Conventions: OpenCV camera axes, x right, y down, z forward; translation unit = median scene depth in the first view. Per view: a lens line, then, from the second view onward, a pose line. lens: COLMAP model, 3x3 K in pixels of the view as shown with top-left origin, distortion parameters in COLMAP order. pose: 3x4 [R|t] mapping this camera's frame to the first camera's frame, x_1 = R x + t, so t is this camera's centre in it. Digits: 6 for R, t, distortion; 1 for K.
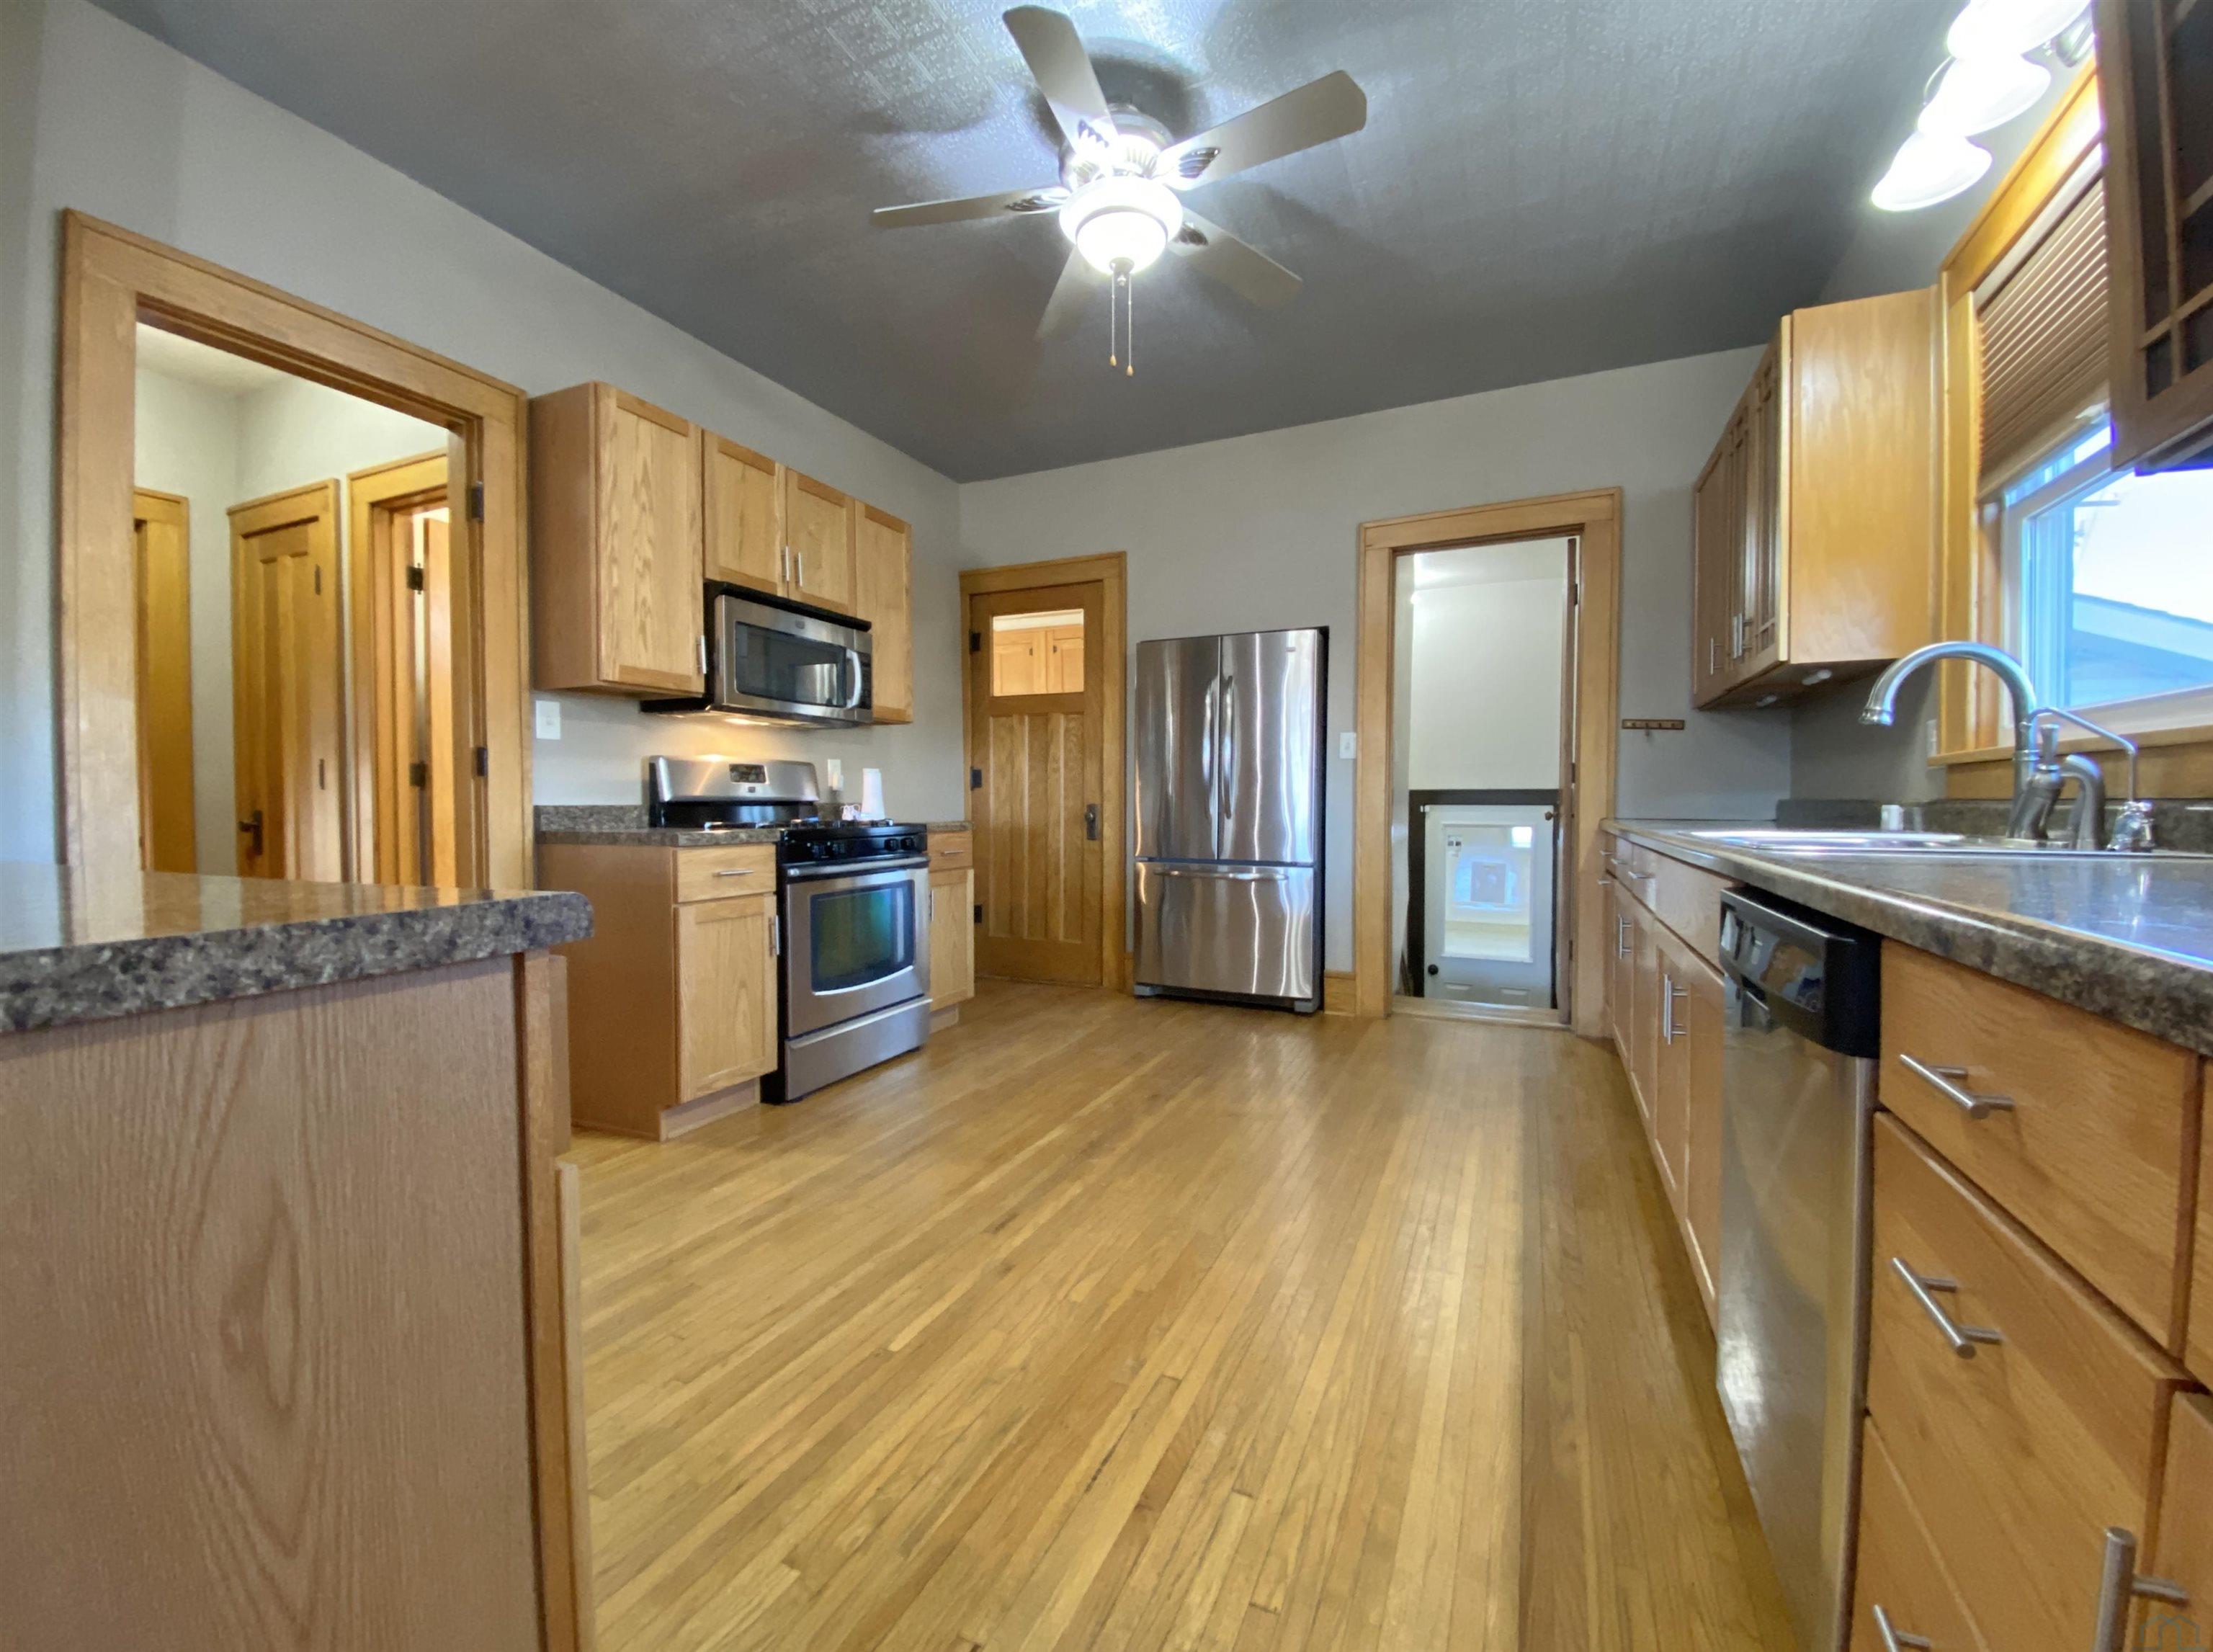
lens RADIAL K [[907.9, 0, 1108.0], [0, 907.9, 825.4], [0, 0, 1]] dist [0.002657, -0.000573]
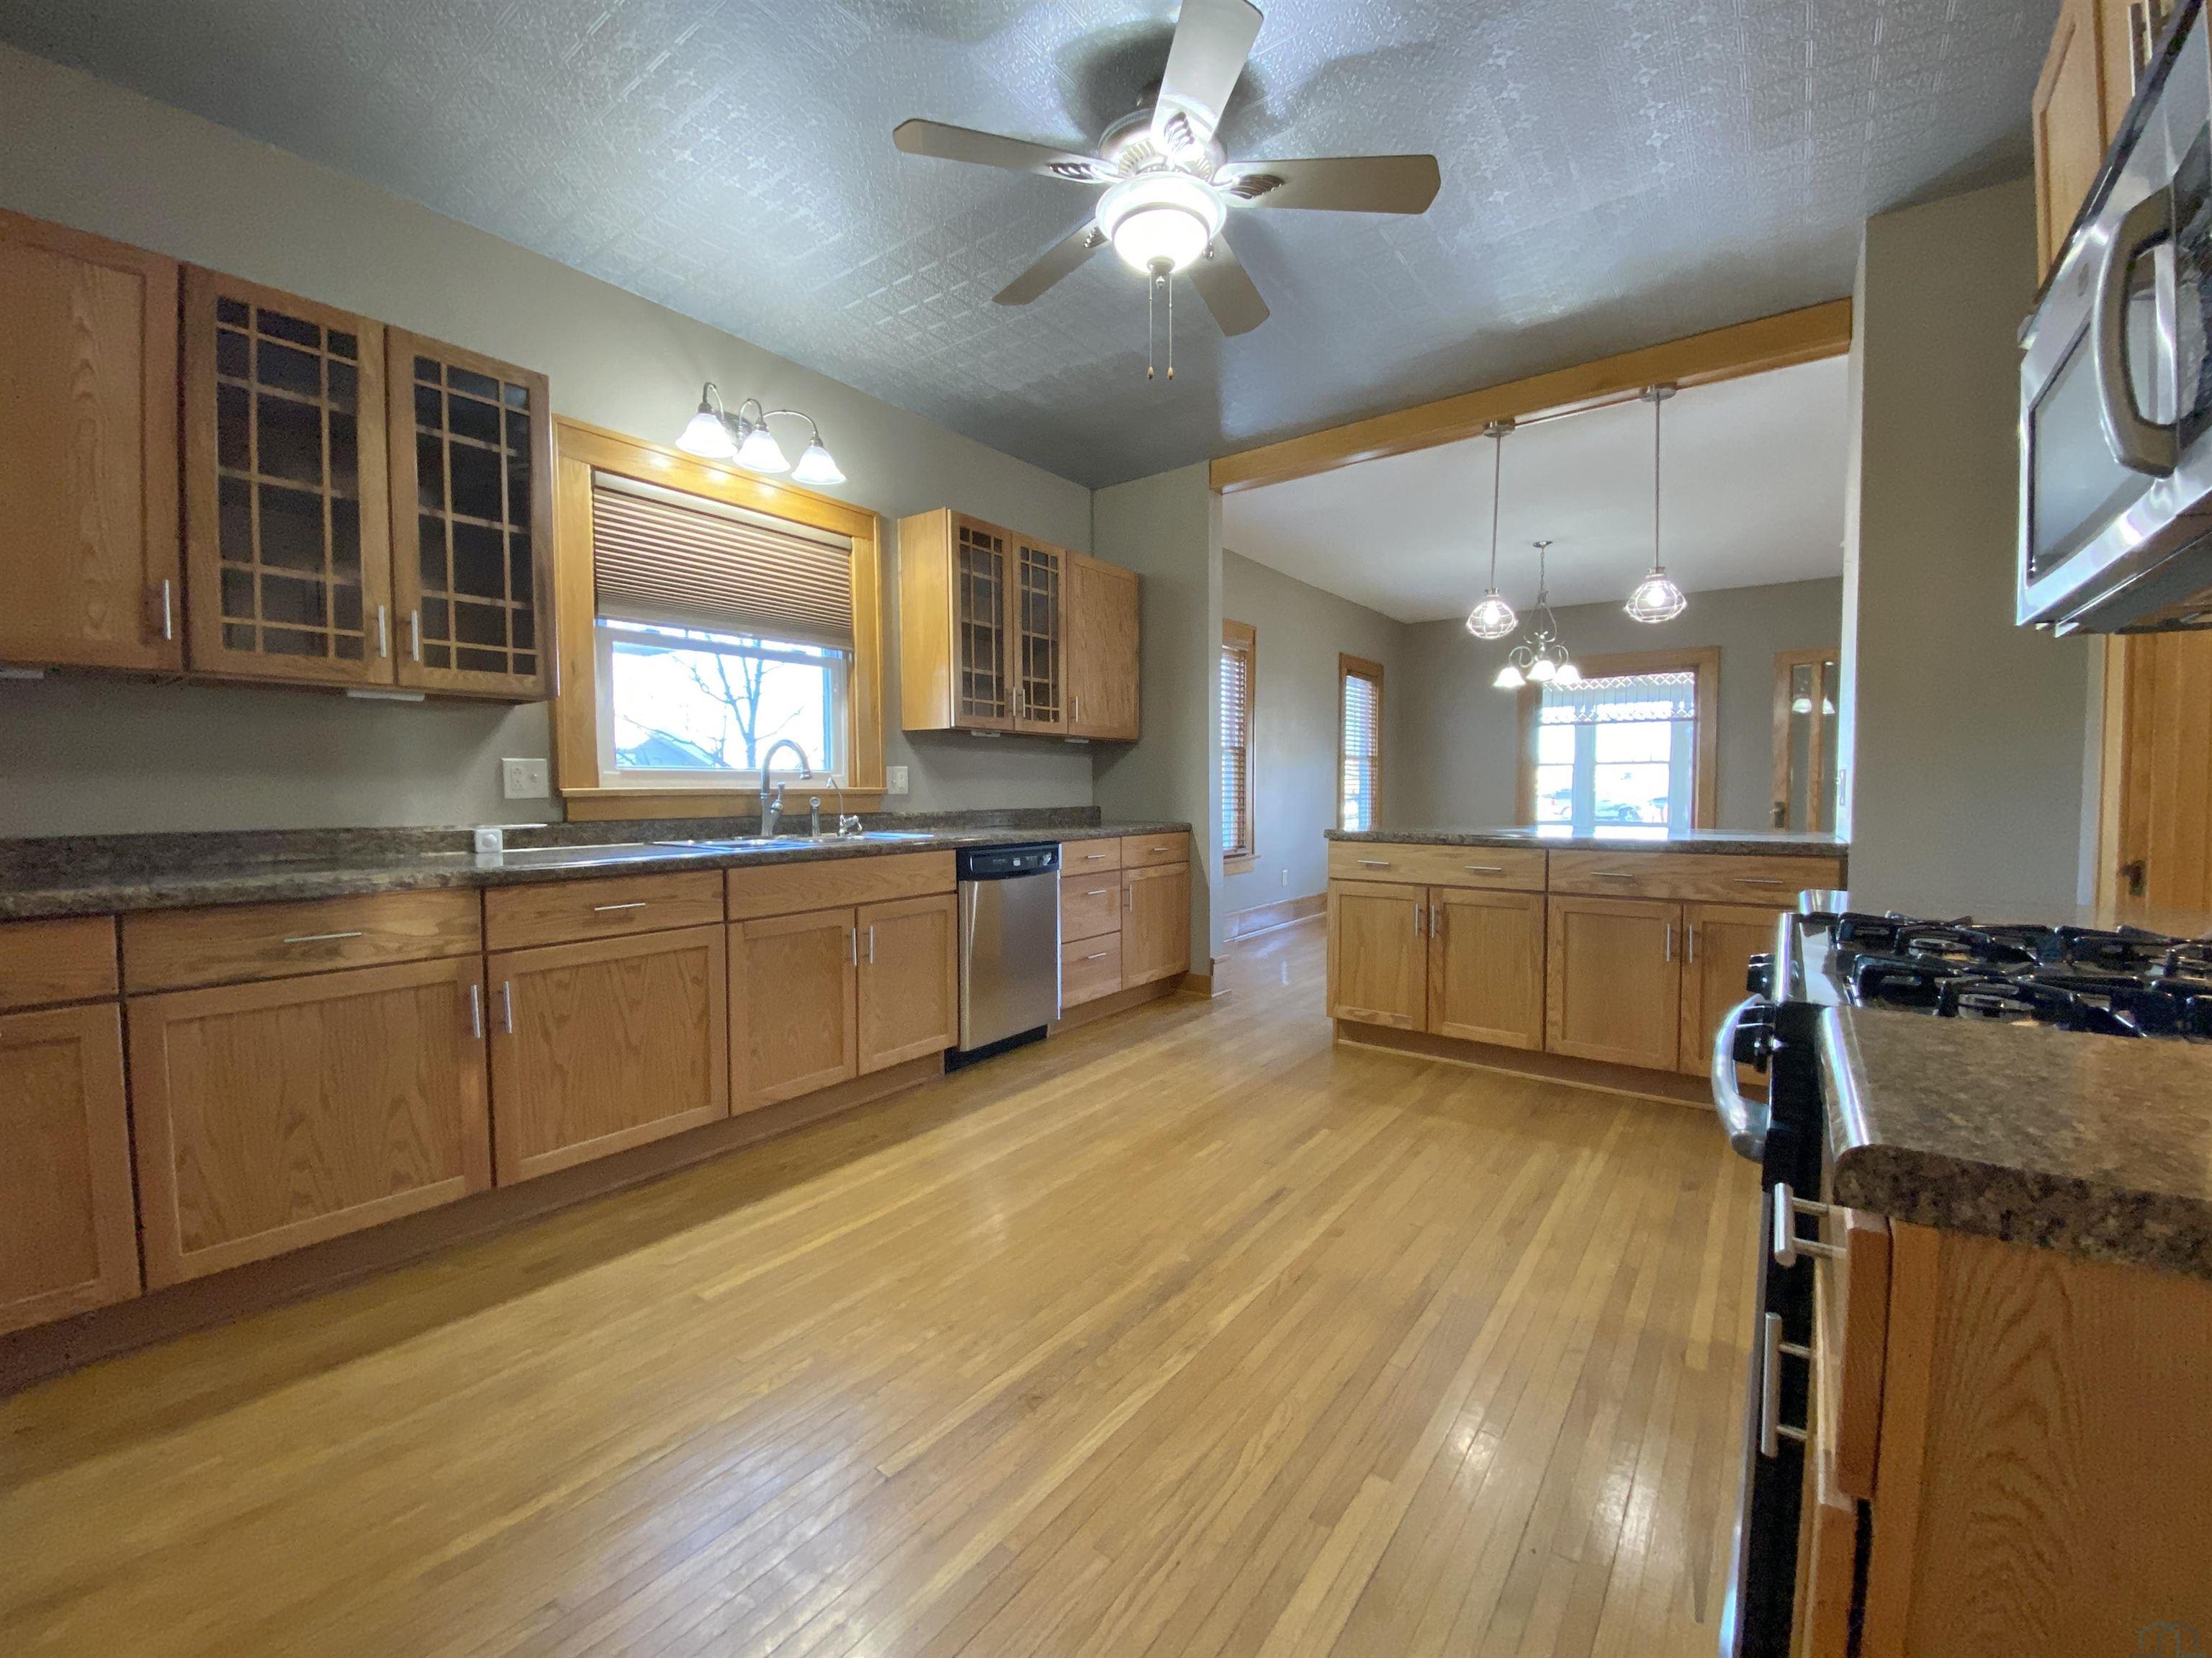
lens RADIAL K [[907.4, 0, 1102.5], [0, 907.4, 817.7], [0, 0, 1]] dist [0.002657, -0.000573]
pose [[-0.975459, 0.002945, 0.220163, -0.078566], [0.015457, 0.998359, 0.055131, -0.054746], [-0.219640, 0.057182, -0.973904, 1.102863]]
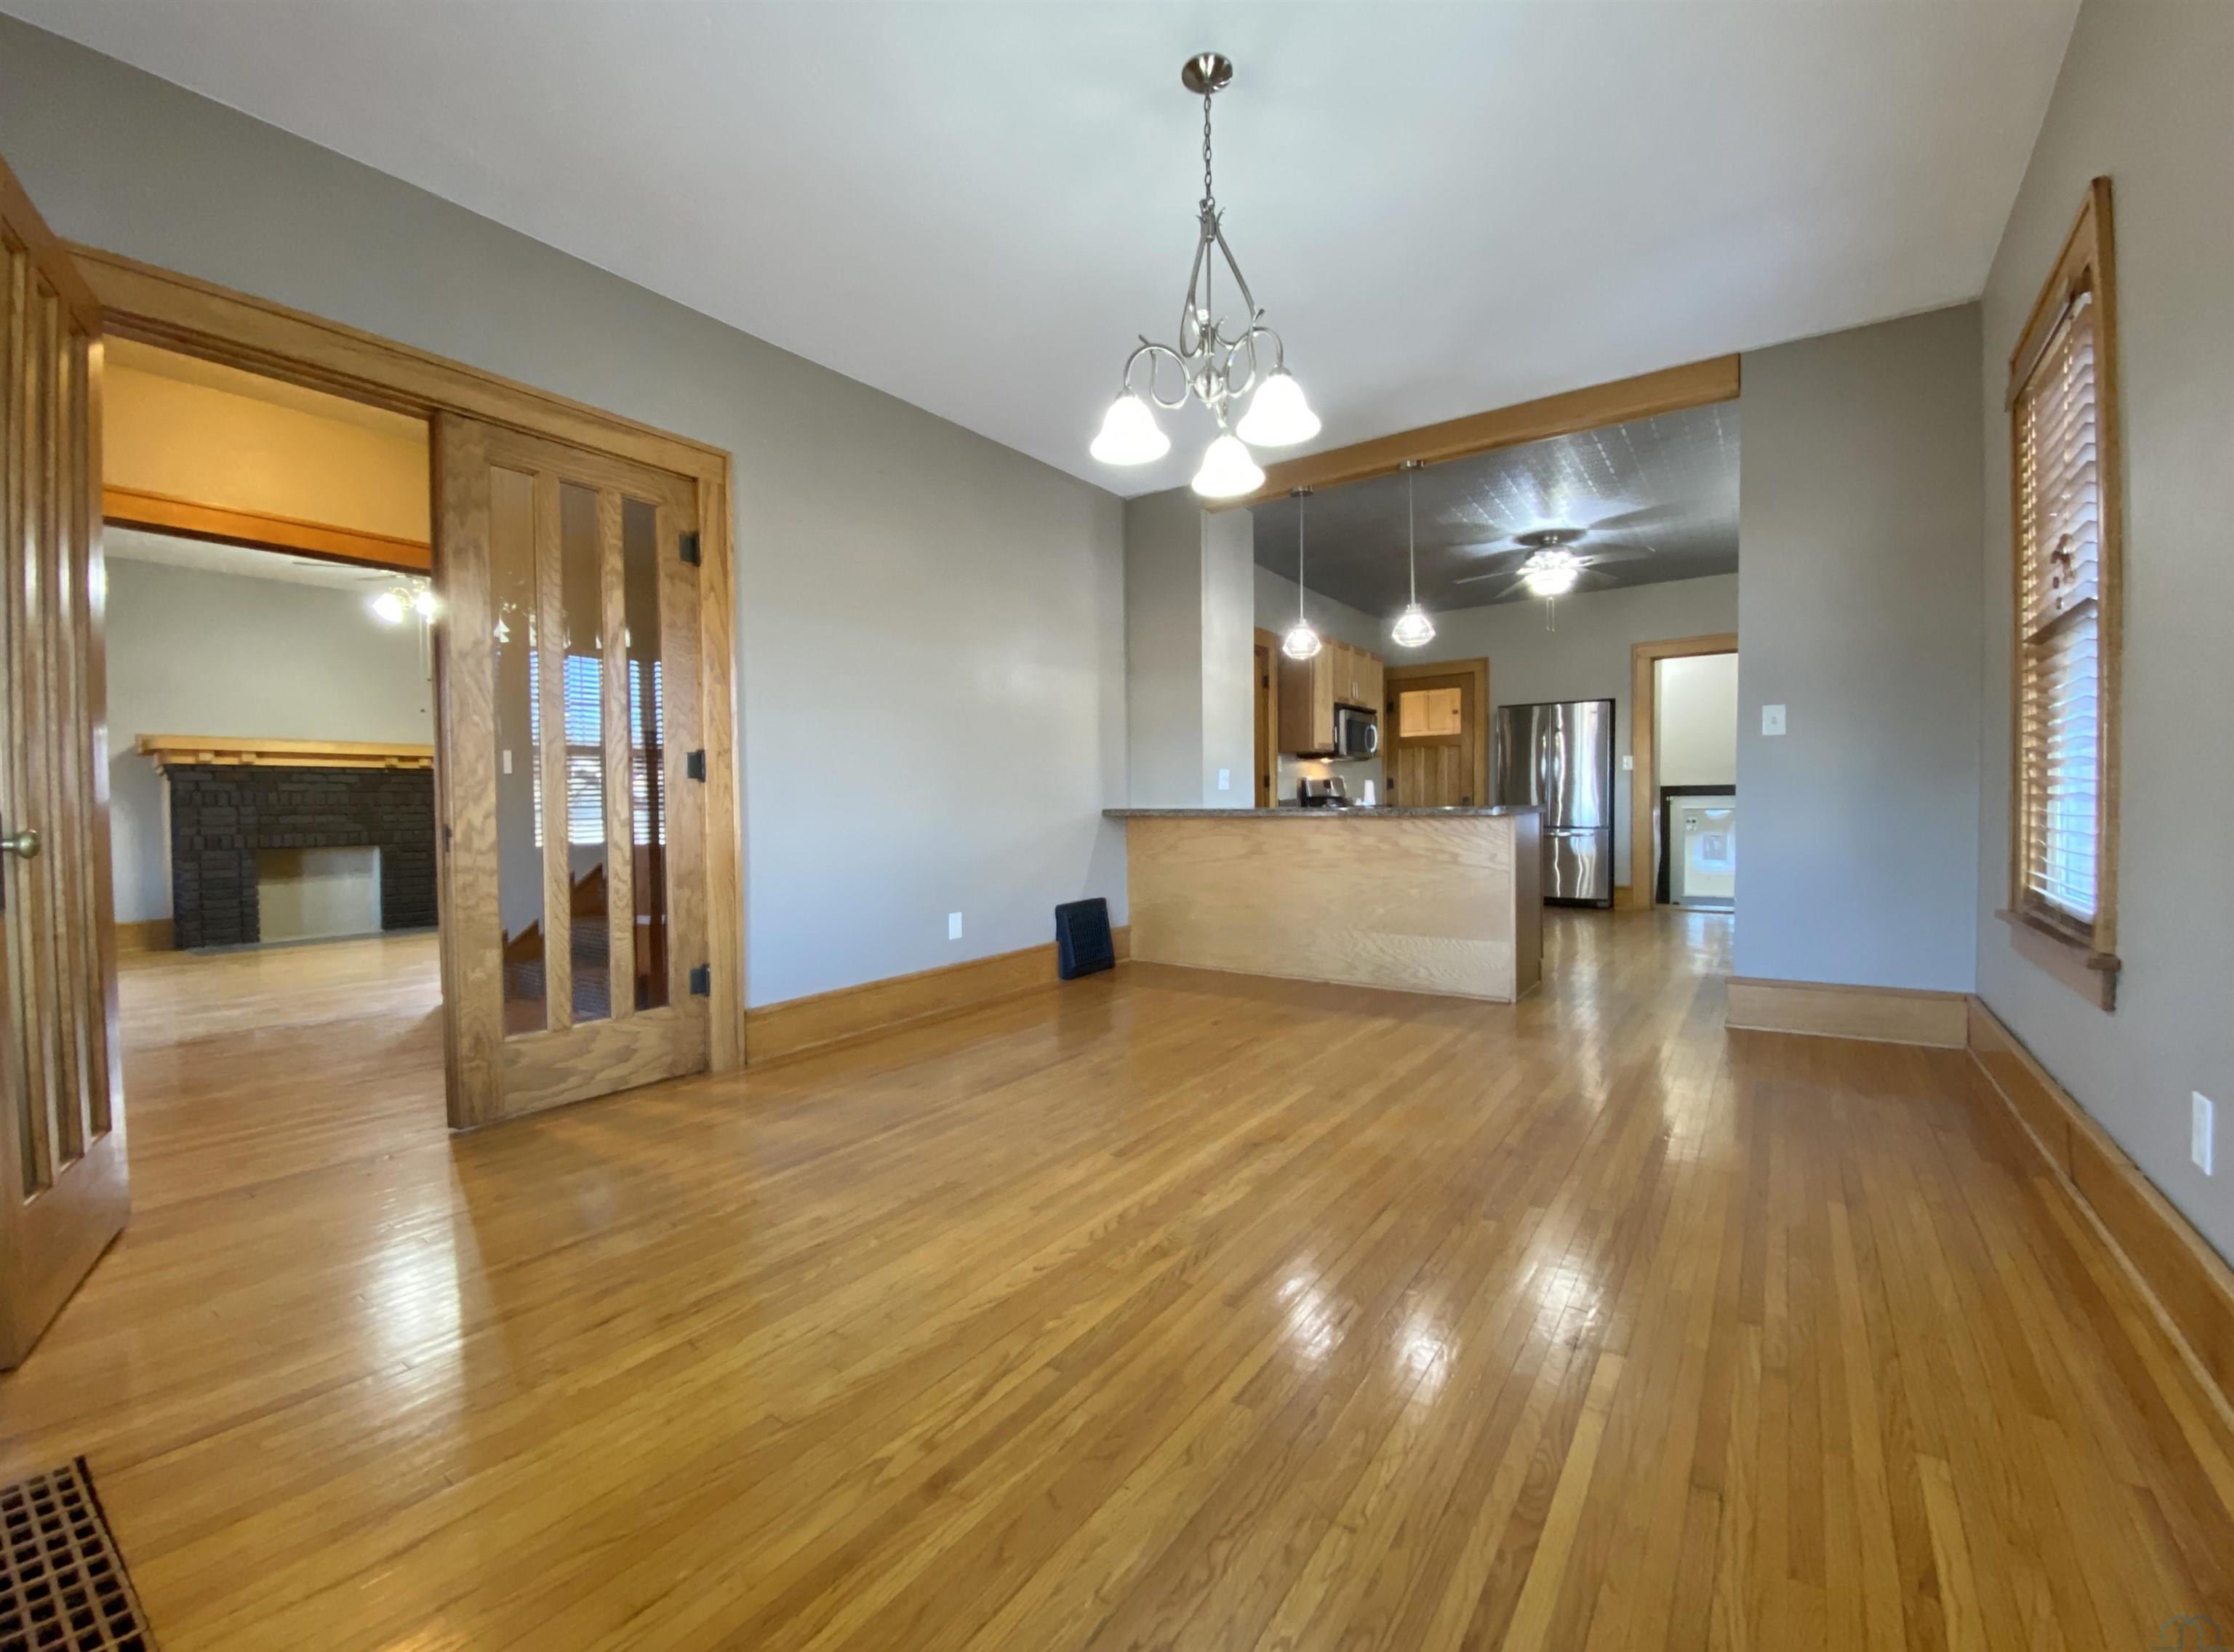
lens RADIAL K [[916.4, 0, 1110.7], [0, 916.4, 823.4], [0, 0, 1]] dist [0.002657, -0.000573]
pose [[0.979567, -0.006910, -0.201001, -0.398990], [0.006783, 0.999976, -0.001318, 0.030077], [0.201006, -0.000072, 0.979590, -1.063140]]
